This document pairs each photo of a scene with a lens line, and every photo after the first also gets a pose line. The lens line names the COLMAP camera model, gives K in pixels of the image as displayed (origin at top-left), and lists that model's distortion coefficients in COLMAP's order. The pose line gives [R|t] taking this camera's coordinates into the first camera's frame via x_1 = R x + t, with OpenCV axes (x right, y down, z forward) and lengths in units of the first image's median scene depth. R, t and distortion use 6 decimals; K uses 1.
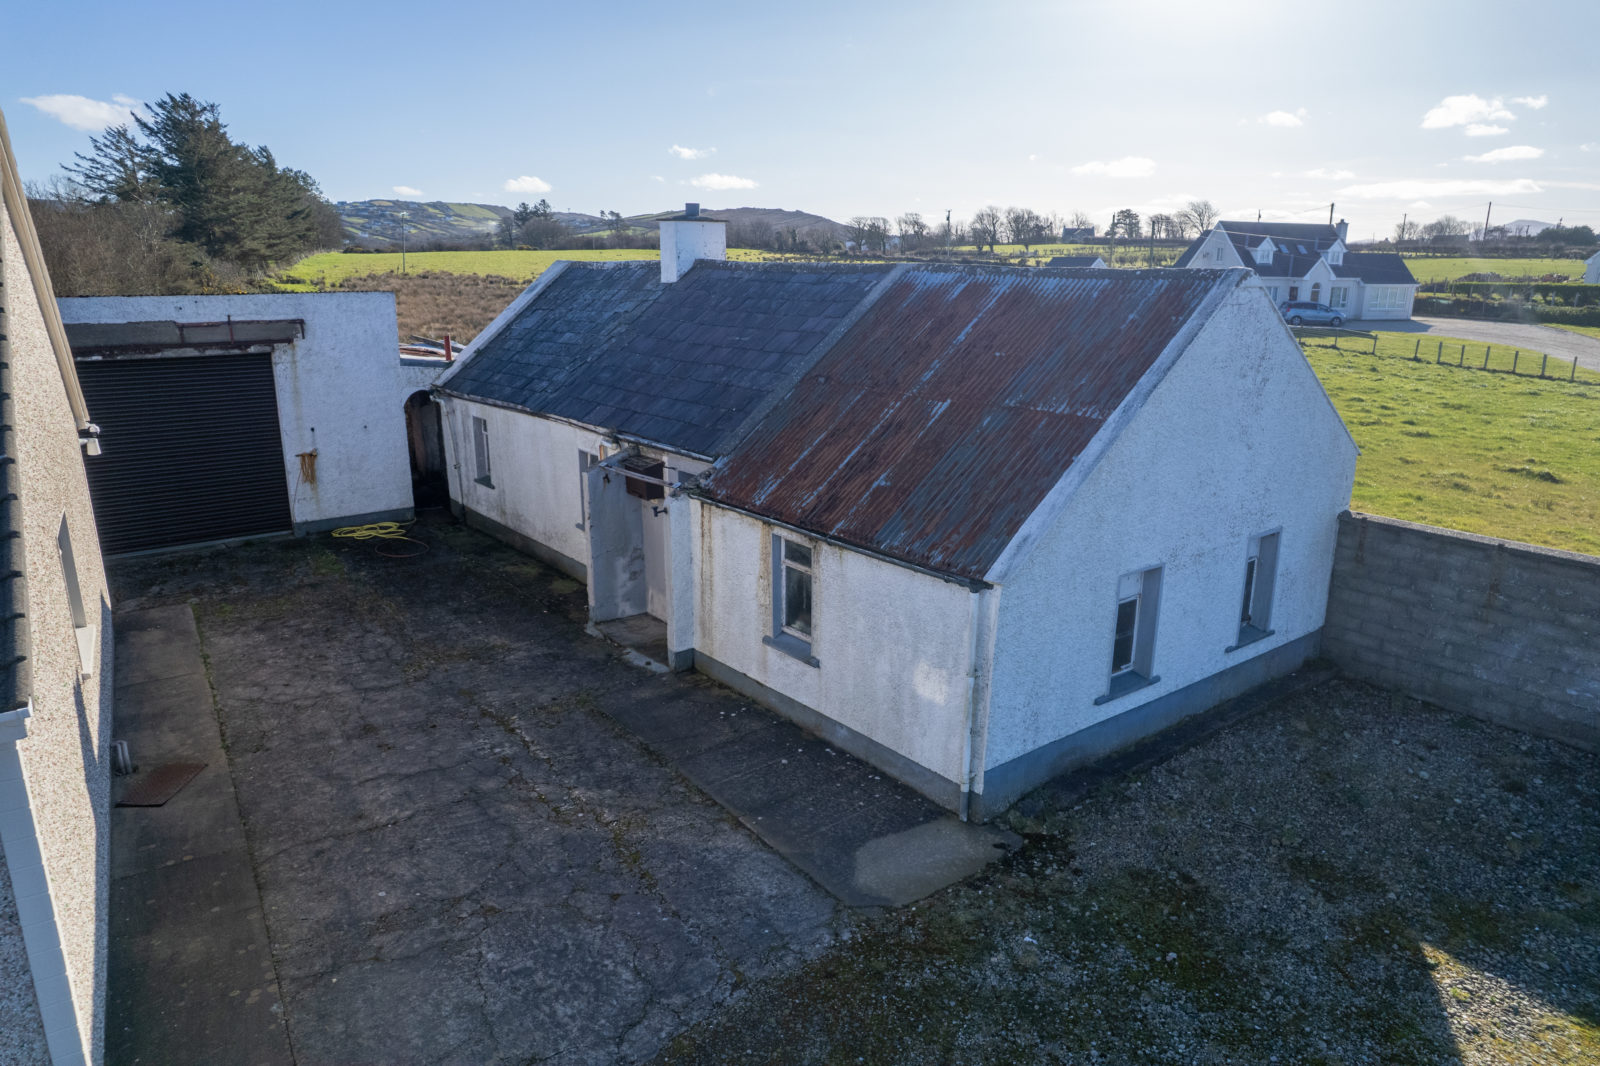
lens RADIAL K [[1020.3, 0, 804.3], [0, 1020.3, 538.6], [0, 0, 1]] dist [-0.079039, 0.072510]
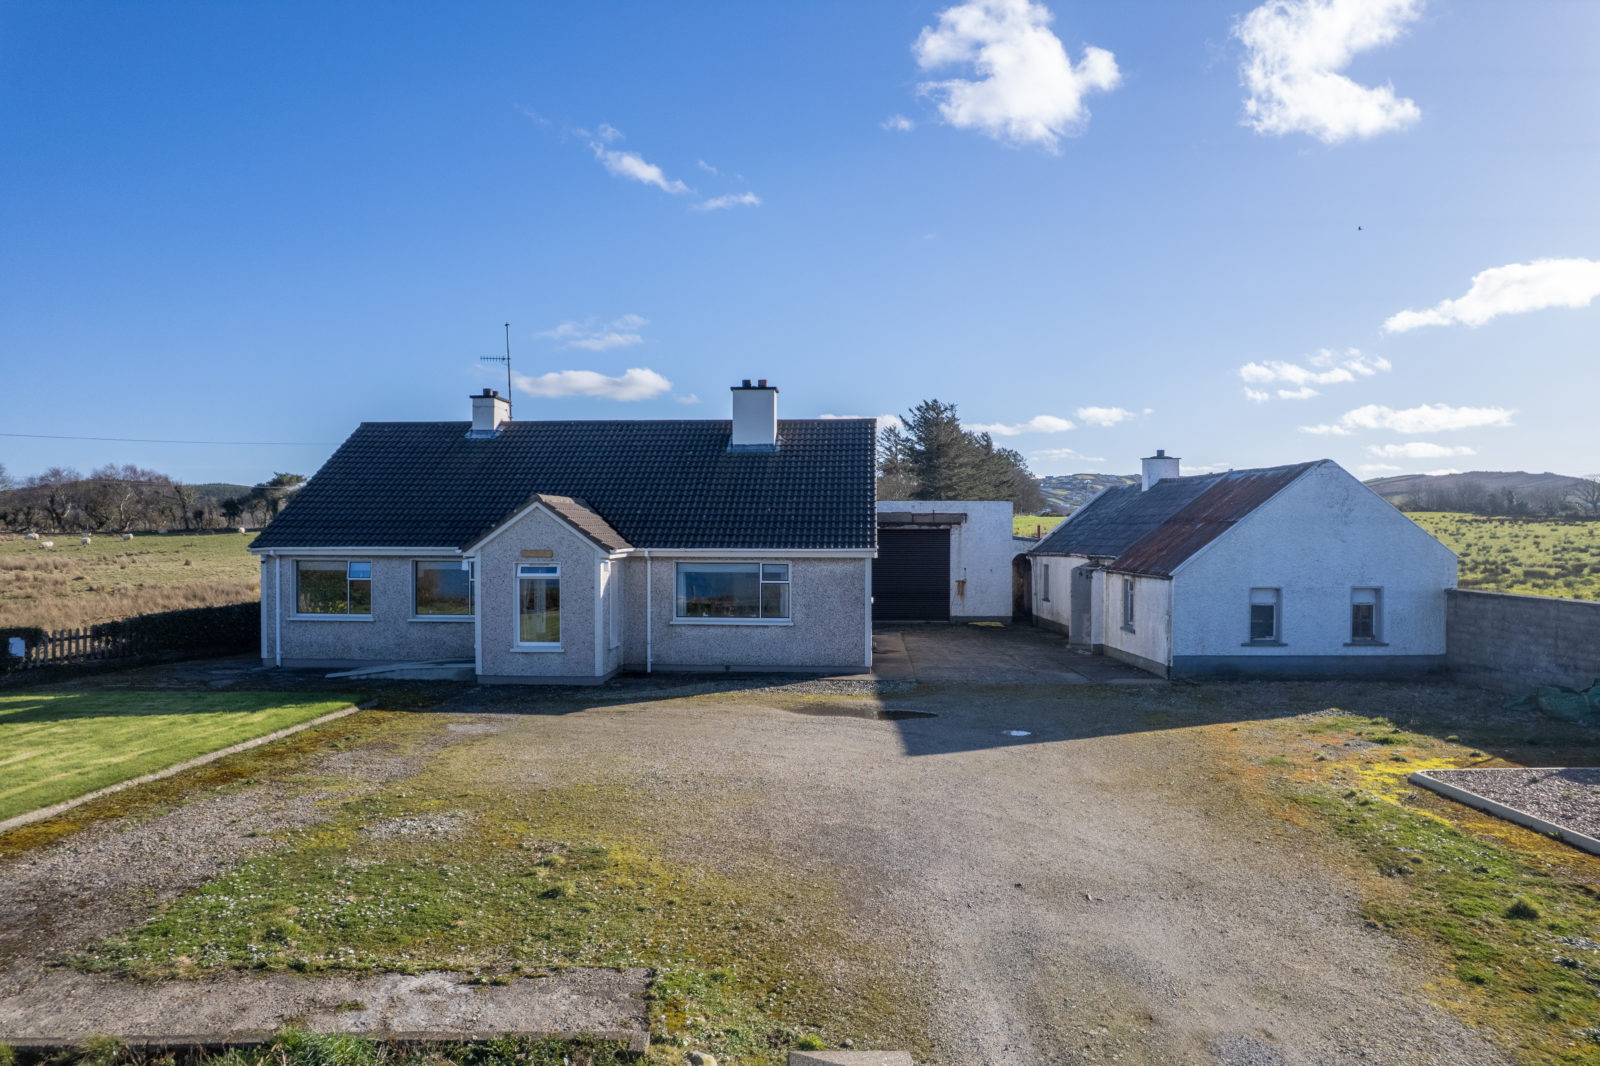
lens RADIAL K [[1020.3, 0, 804.3], [0, 1020.3, 538.6], [0, 0, 1]] dist [-0.079039, 0.072510]
pose [[0.795763, 0.002031, -0.605605, 0.471581], [-0.157731, 0.966177, -0.204017, 0.294969], [0.584707, 0.257872, 0.769168, -0.737158]]
